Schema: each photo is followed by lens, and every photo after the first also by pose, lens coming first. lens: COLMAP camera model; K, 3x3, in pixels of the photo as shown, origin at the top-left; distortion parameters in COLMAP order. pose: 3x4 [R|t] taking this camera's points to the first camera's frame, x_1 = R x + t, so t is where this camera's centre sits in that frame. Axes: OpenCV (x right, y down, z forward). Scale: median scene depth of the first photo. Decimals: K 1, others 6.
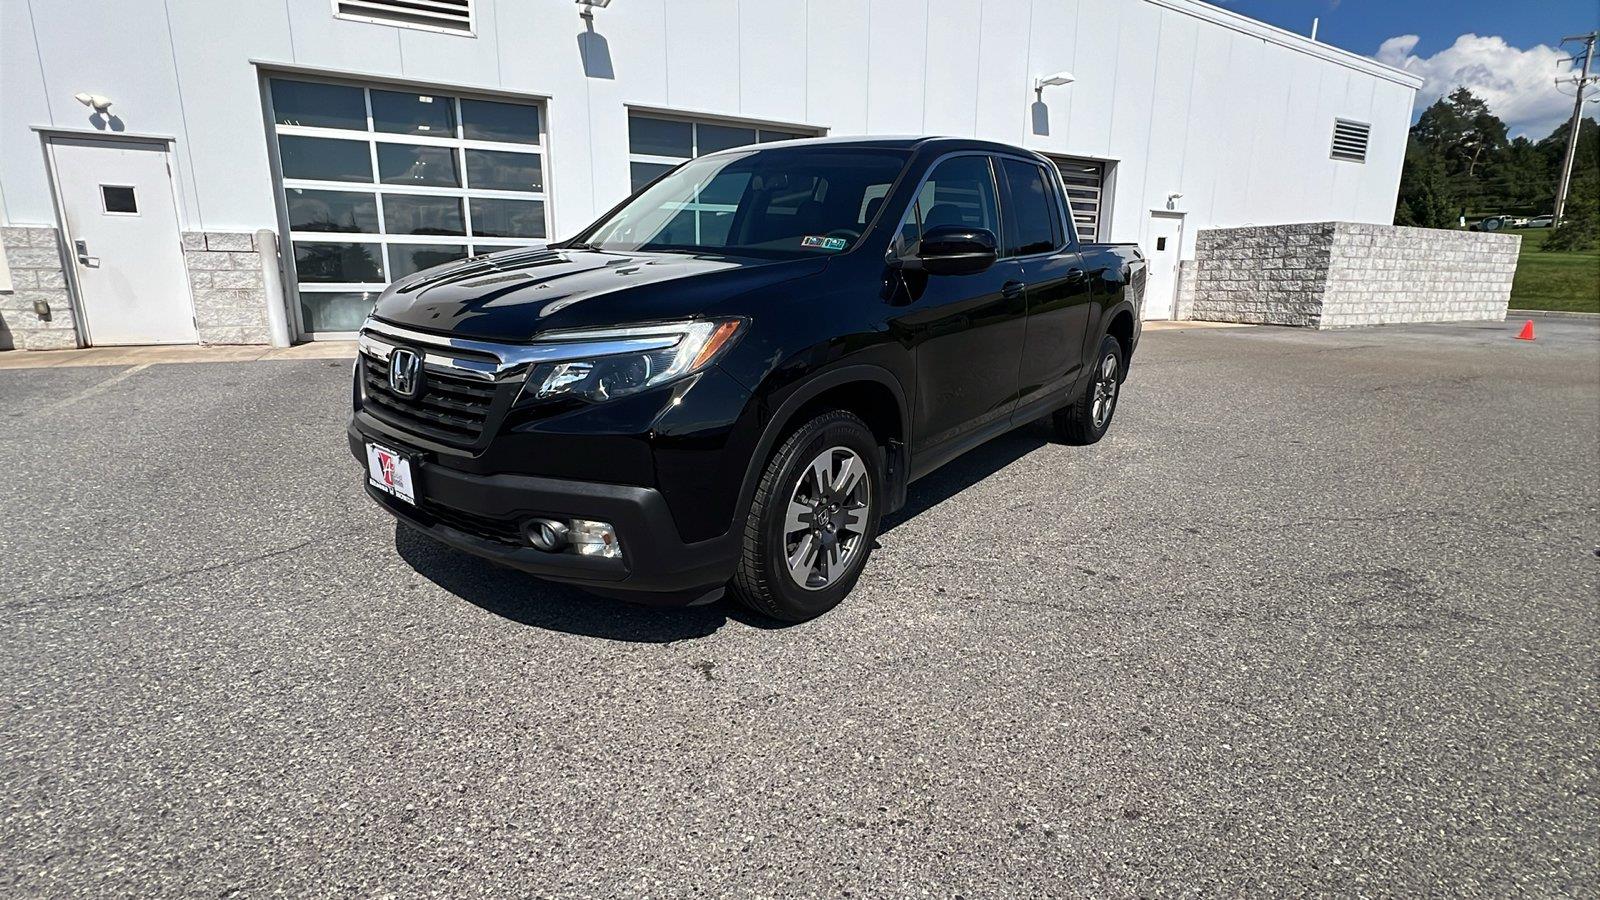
lens RADIAL K [[739.7, 0, 807.0], [0, 739.7, 449.1], [0, 0, 1]] dist [-0.006847, 0.003162]
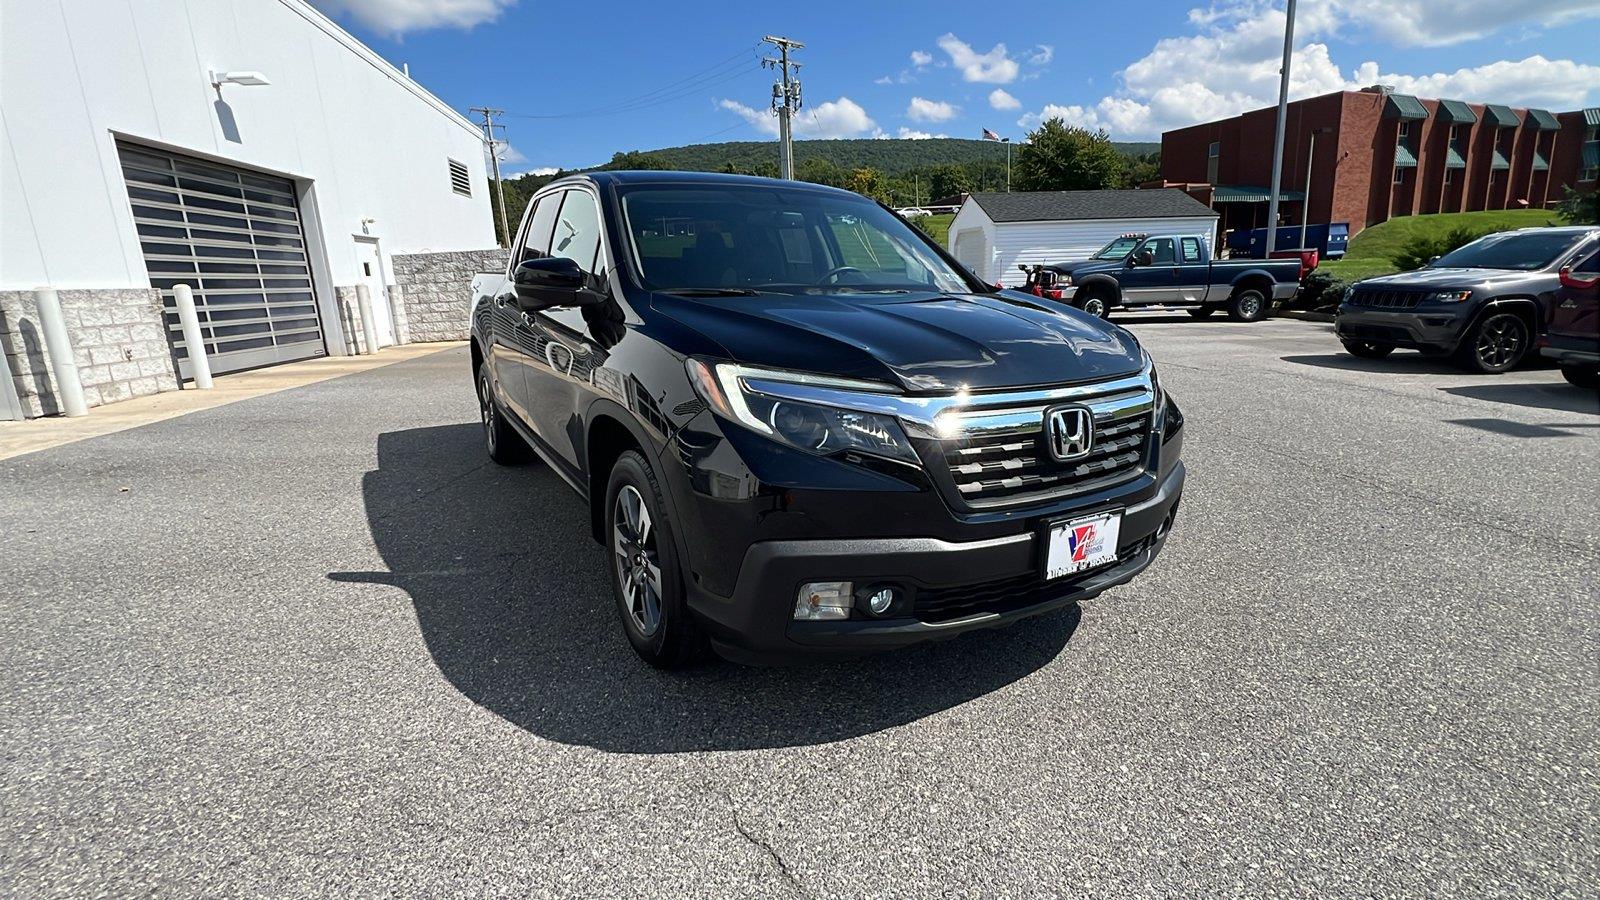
lens RADIAL K [[739.7, 0, 784.9], [0, 739.7, 449.1], [0, 0, 1]] dist [-0.006847, 0.003162]
pose [[0.384360, -0.235394, 0.892669, -0.234677], [0.259575, 0.955493, 0.140194, -0.047406], [-0.885939, 0.177830, 0.428355, 0.145625]]
